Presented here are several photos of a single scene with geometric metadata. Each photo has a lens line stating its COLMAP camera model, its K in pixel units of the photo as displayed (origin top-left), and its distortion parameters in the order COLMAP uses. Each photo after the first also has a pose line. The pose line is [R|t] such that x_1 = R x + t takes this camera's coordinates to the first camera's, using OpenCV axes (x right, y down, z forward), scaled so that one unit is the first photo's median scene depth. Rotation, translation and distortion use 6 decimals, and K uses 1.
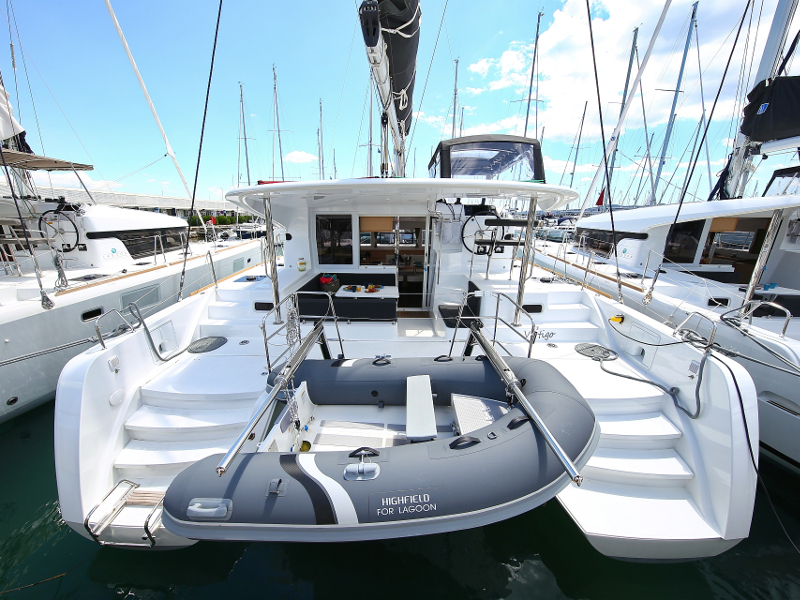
lens RADIAL K [[307.5, 0, 395.2], [0, 307.5, 301.7], [0, 0, 1]] dist [-0.011717, -0.000738]
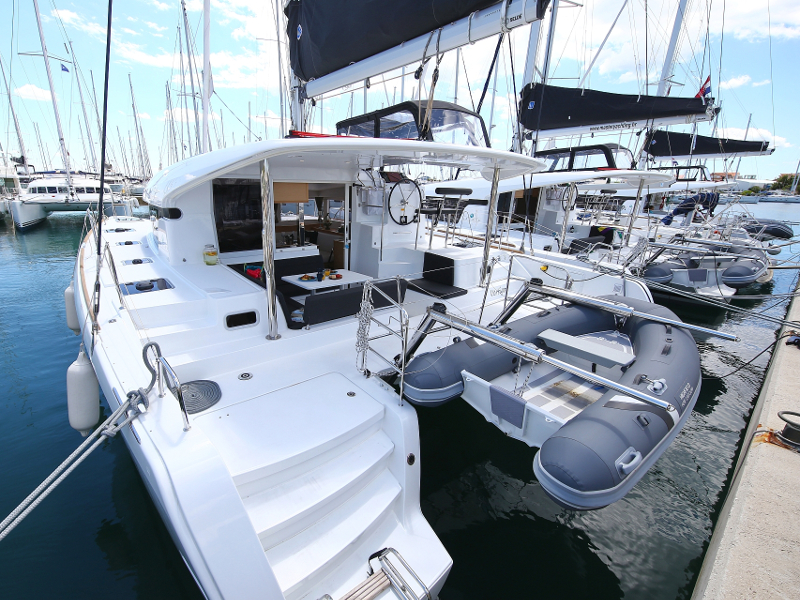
lens RADIAL K [[384.9, 0, 393.7], [0, 384.9, 300.4], [0, 0, 1]] dist [-0.024444, -0.000736]
pose [[0.756241, -0.176436, 0.630055, -0.498758], [0.162725, 0.983417, 0.080074, -0.025376], [-0.633734, 0.041971, 0.772411, 0.119422]]
